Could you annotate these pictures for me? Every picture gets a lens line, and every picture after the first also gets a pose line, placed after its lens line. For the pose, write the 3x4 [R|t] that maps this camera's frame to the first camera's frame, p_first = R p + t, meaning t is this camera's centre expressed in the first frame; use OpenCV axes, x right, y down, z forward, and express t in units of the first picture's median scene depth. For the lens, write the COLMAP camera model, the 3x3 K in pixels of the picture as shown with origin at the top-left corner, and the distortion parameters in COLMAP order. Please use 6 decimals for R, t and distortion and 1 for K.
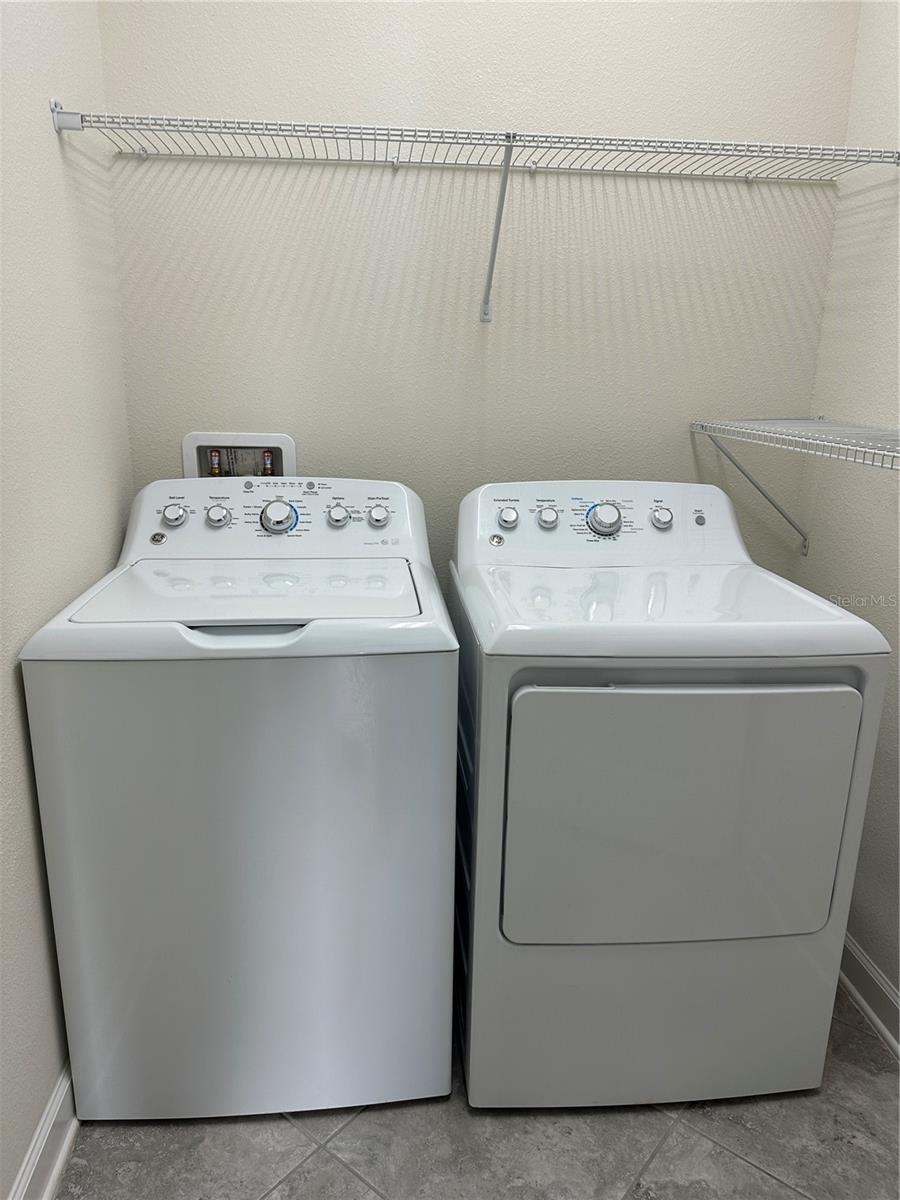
lens RADIAL K [[842.5, 0, 453.2], [0, 842.5, 598.8], [0, 0, 1]] dist [0.021652, -0.025359]
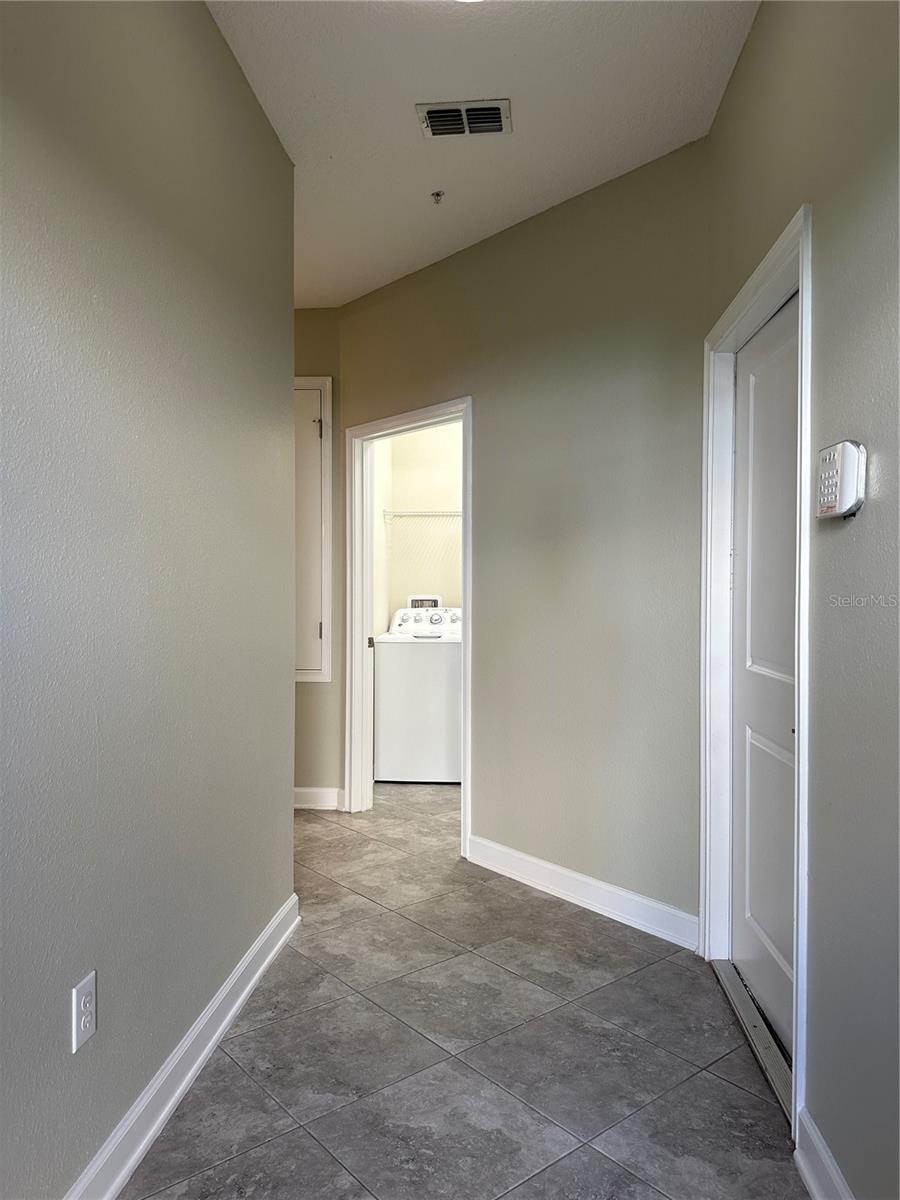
lens RADIAL K [[842.5, 0, 448.5], [0, 842.5, 598.7], [0, 0, 1]] dist [0.021652, -0.025359]
pose [[0.983698, -0.011692, -0.179448, 0.422870], [-0.033977, 0.967827, -0.249314, 0.632945], [0.176590, 0.251347, 0.951652, -2.094242]]
